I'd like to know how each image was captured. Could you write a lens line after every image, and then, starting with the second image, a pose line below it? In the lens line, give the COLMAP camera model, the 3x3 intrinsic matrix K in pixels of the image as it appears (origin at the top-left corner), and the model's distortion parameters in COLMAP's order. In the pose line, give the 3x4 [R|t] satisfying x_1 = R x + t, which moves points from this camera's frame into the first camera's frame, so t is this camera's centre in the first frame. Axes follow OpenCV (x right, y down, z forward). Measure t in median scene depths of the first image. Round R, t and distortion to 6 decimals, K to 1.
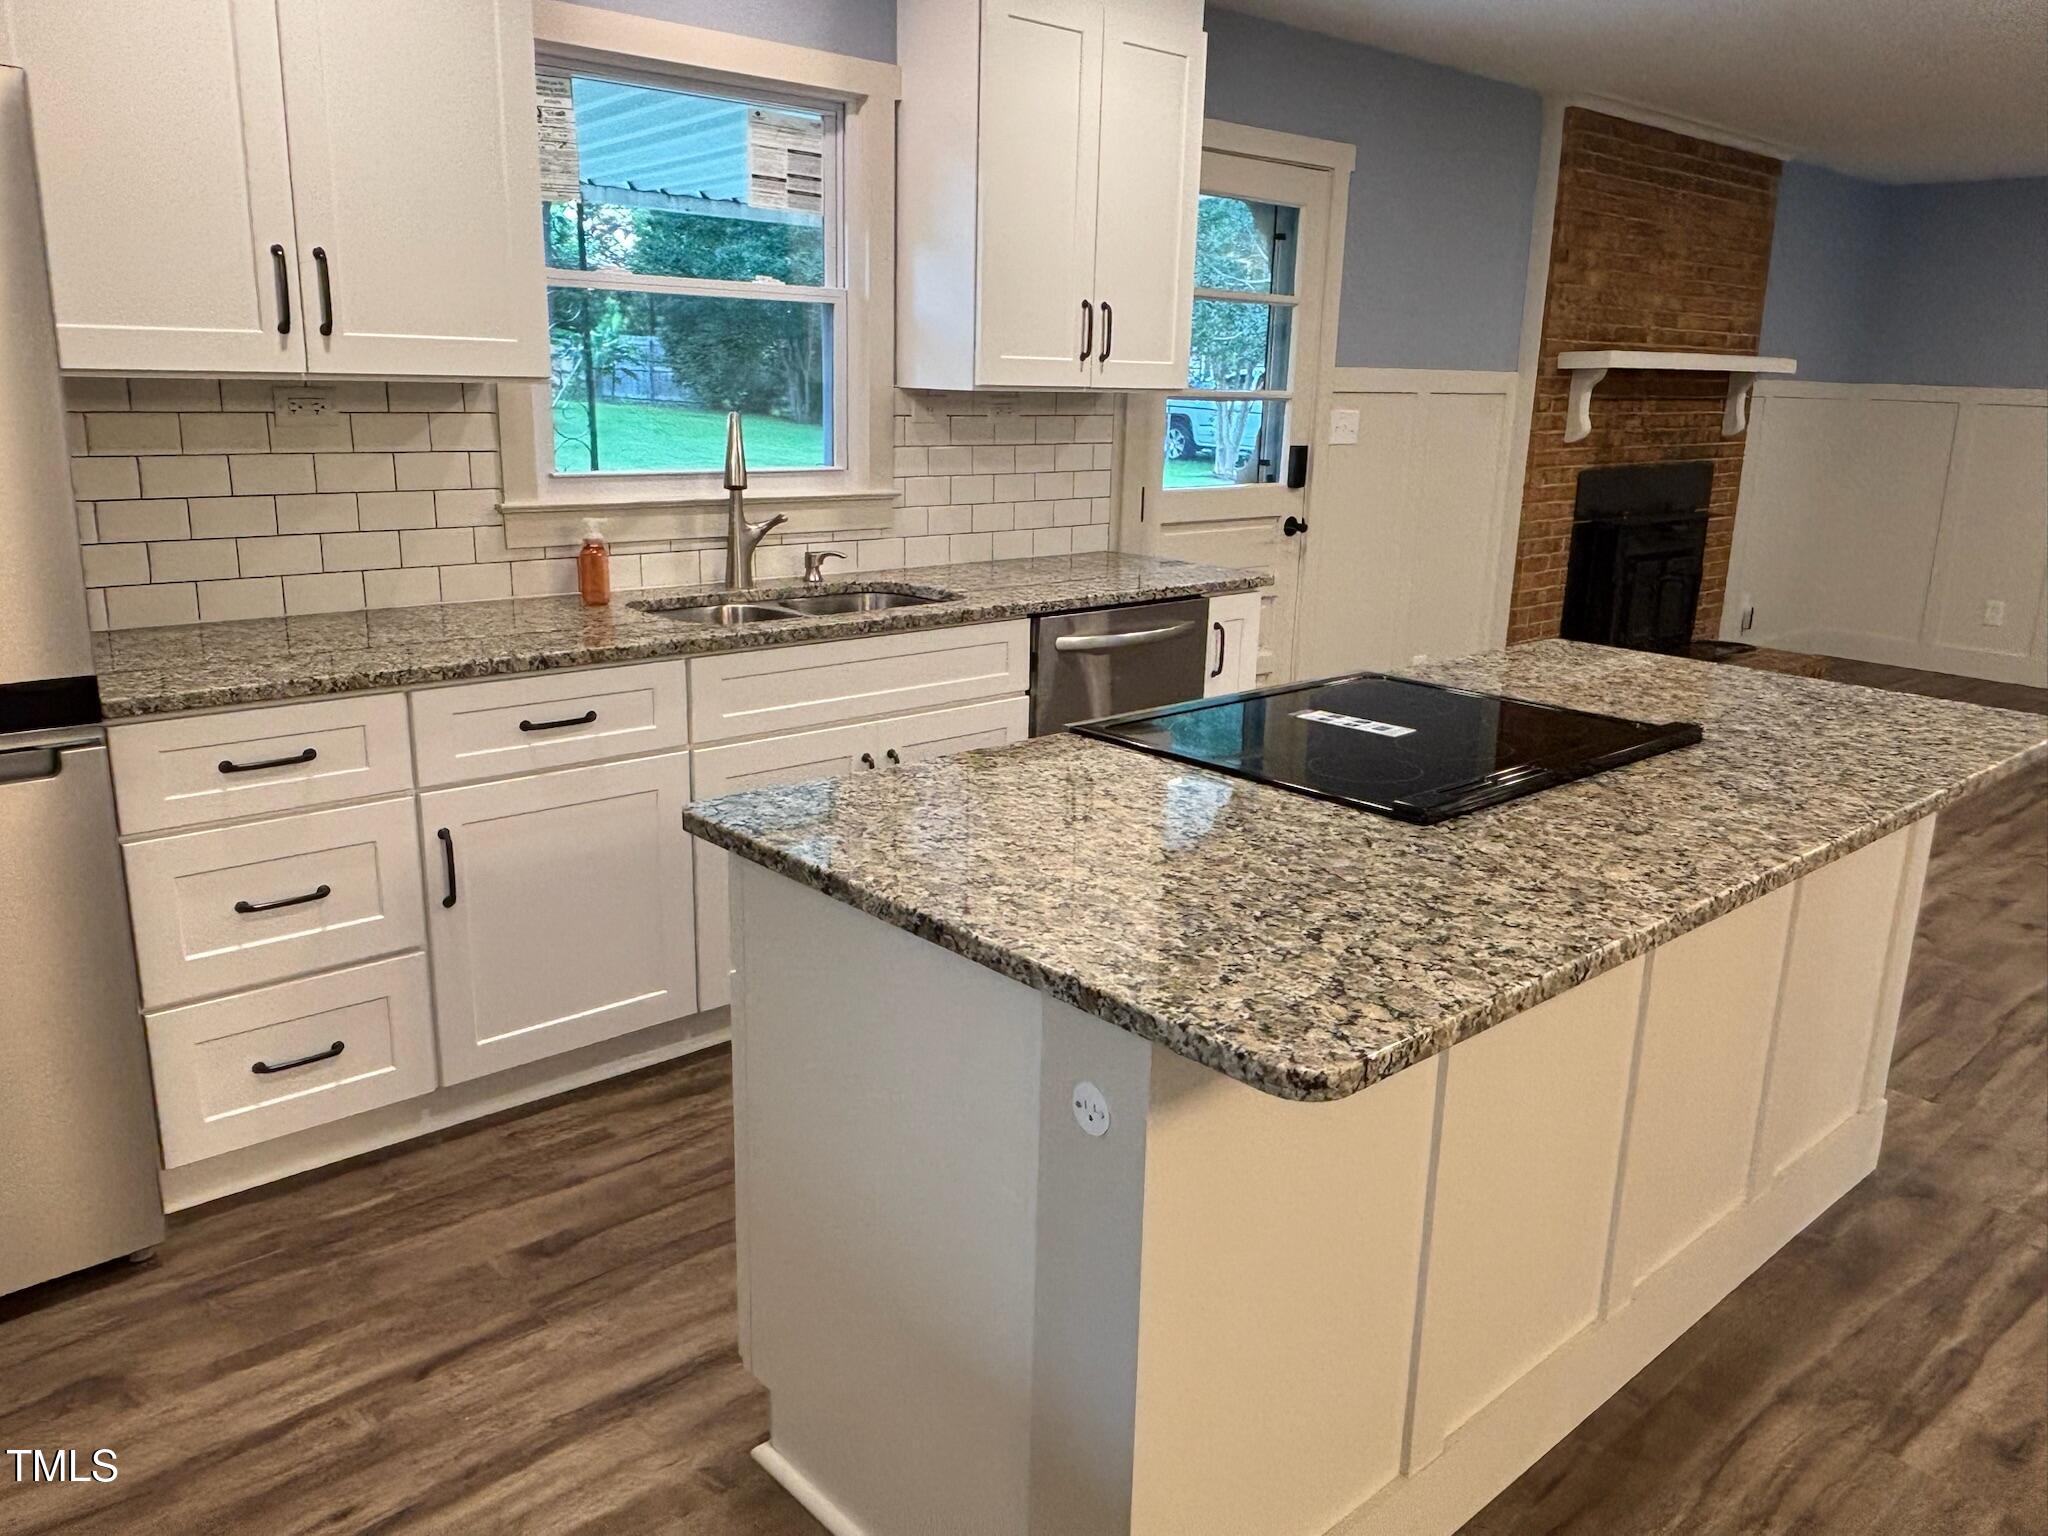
lens RADIAL K [[1523.3, 0, 1024.0], [0, 1523.3, 768.0], [0, 0, 1]] dist [0.086658, -0.157952]
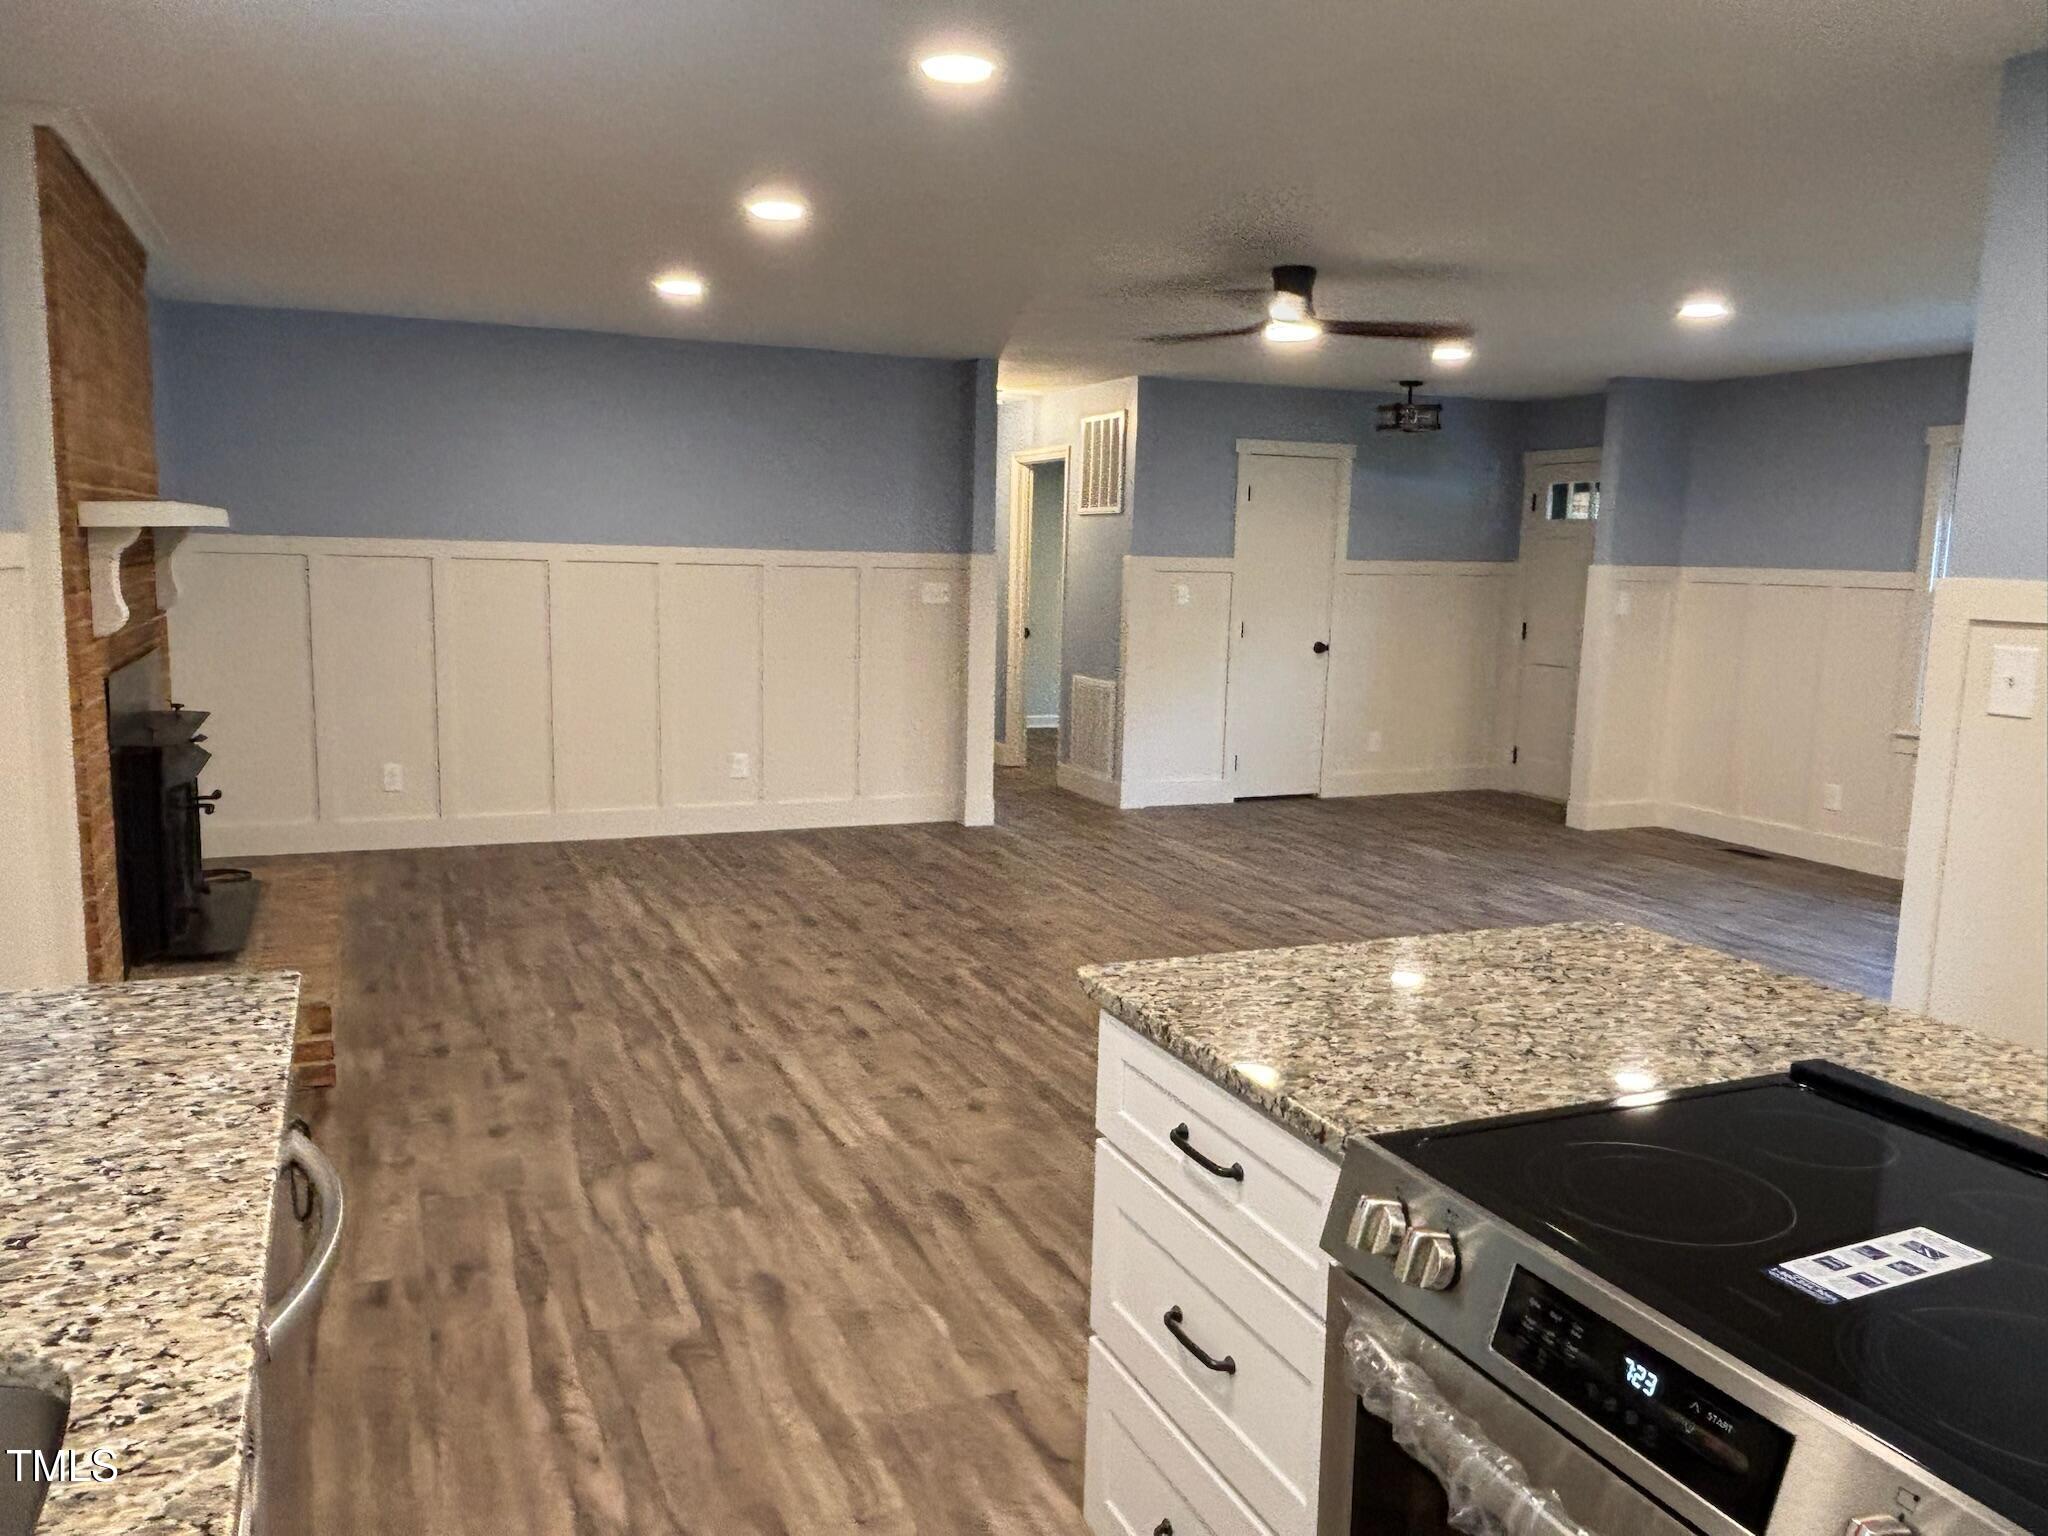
lens RADIAL K [[1523.3, 0, 1024.0], [0, 1523.3, 768.0], [0, 0, 1]] dist [0.086658, -0.157952]
pose [[0.333413, -0.149907, 0.930786, -0.153726], [0.227494, 0.970896, 0.074877, -0.135438], [-0.914922, 0.186783, 0.357813, 0.485028]]
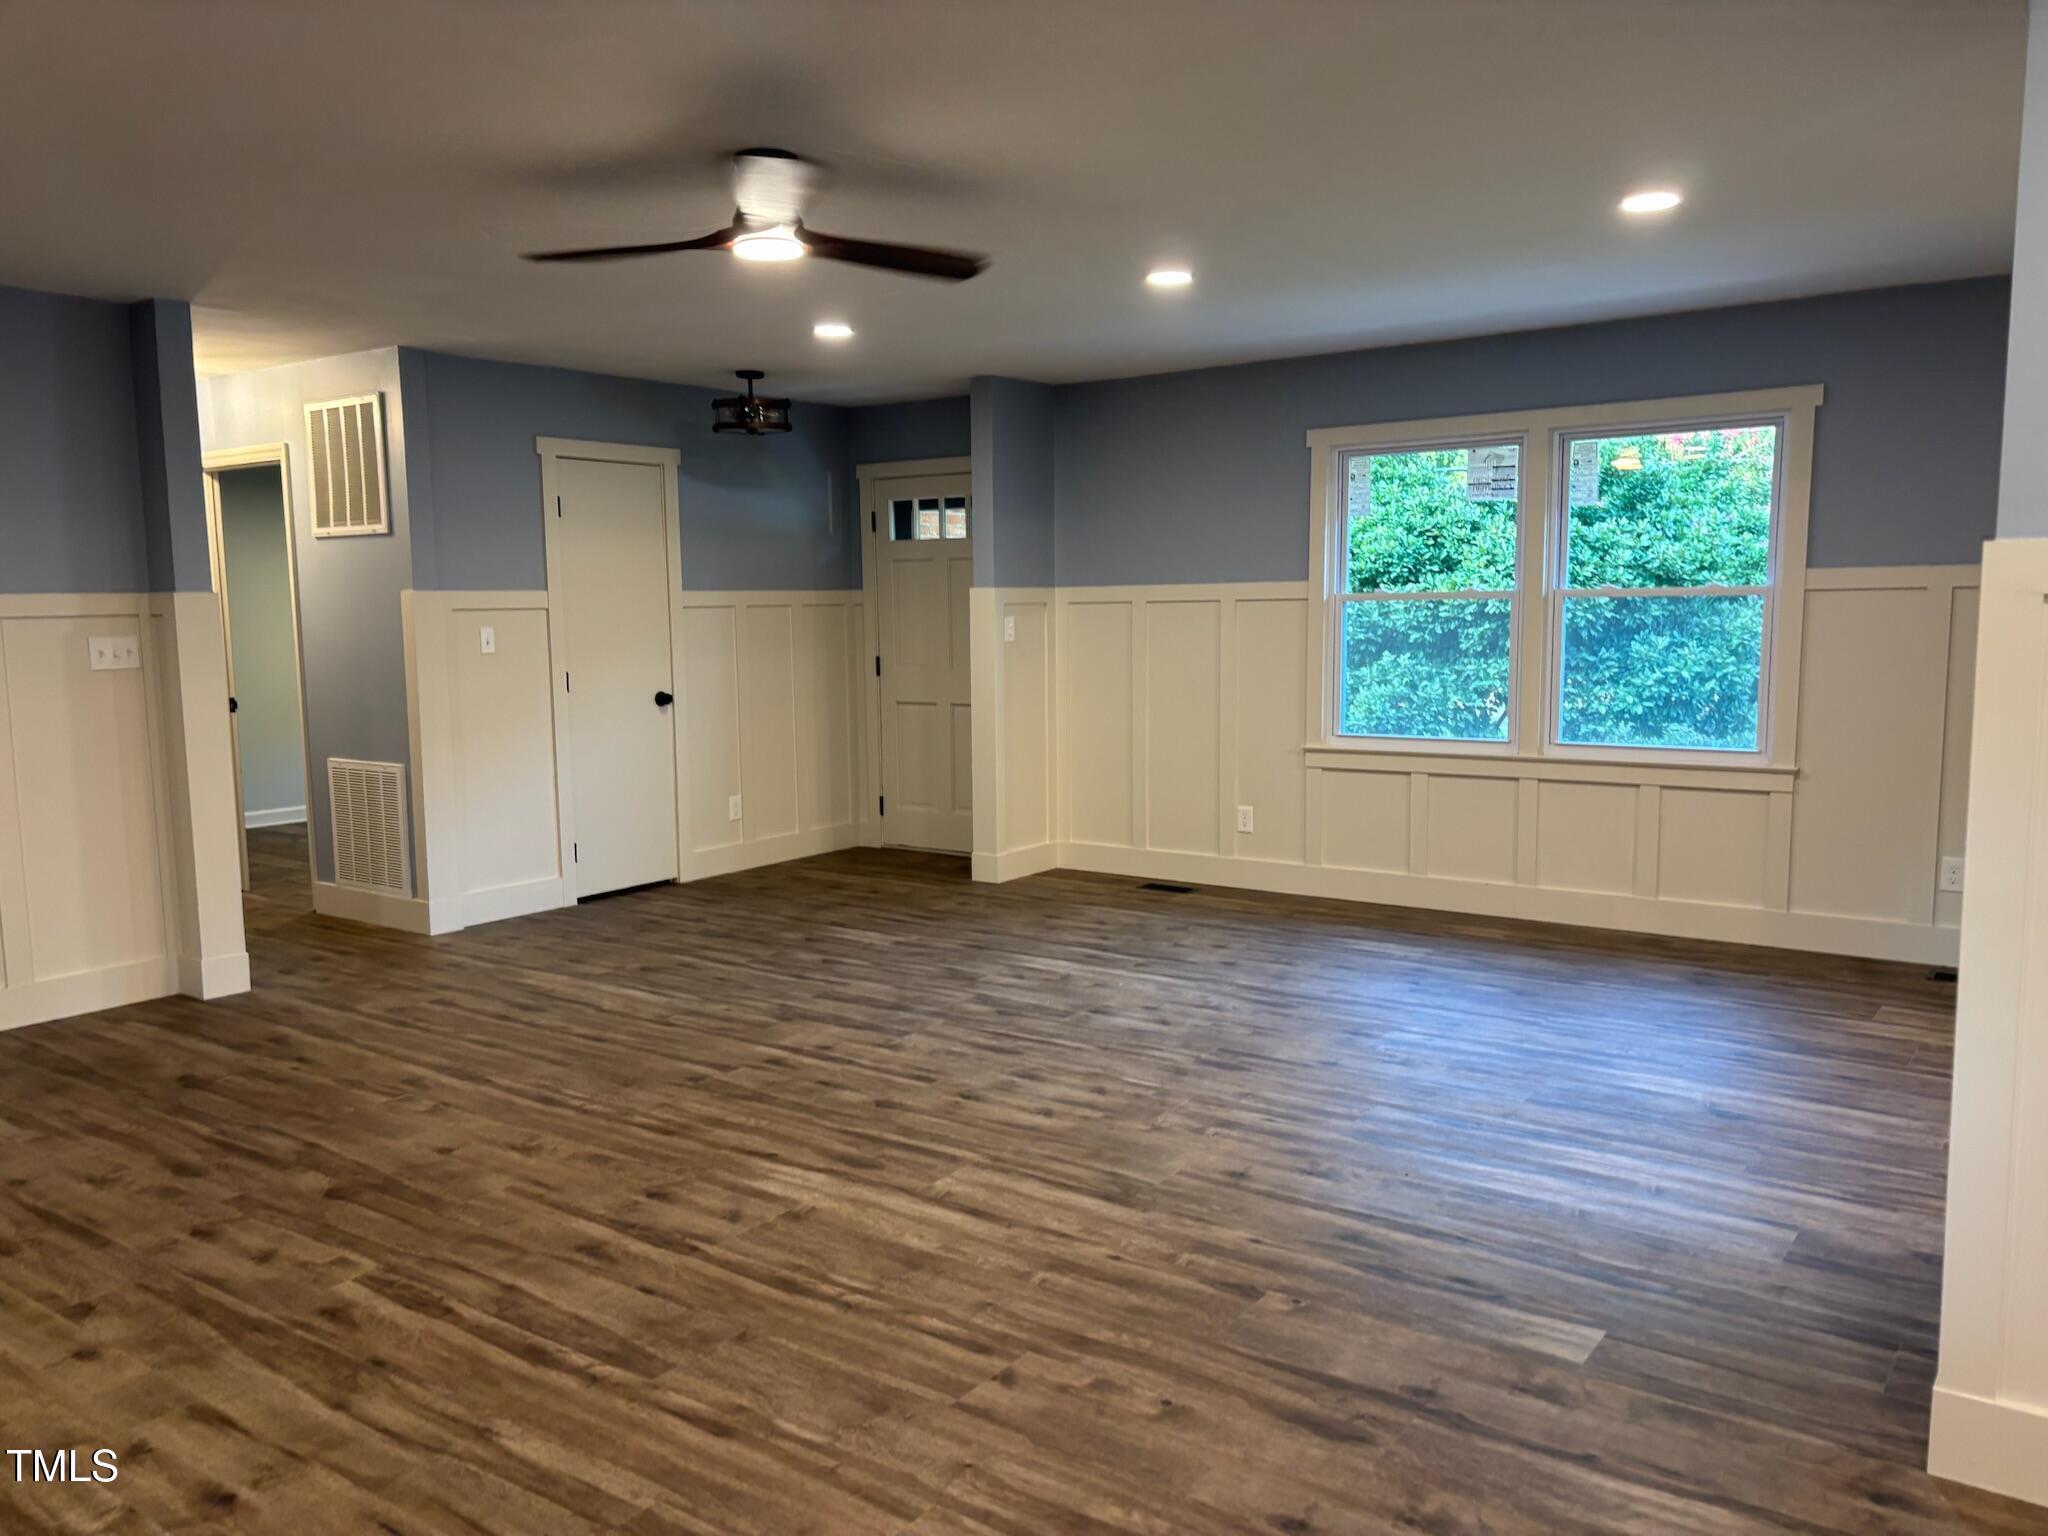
lens RADIAL K [[1527.4, 0, 1087.0], [0, 1527.4, 804.6], [0, 0, 1]] dist [0.001642, -0.006260]
pose [[-0.231198, -0.151276, 0.961074, 0.154330], [0.254341, 0.944087, 0.209787, -0.166848], [-0.939073, 0.292943, -0.179796, 0.697237]]
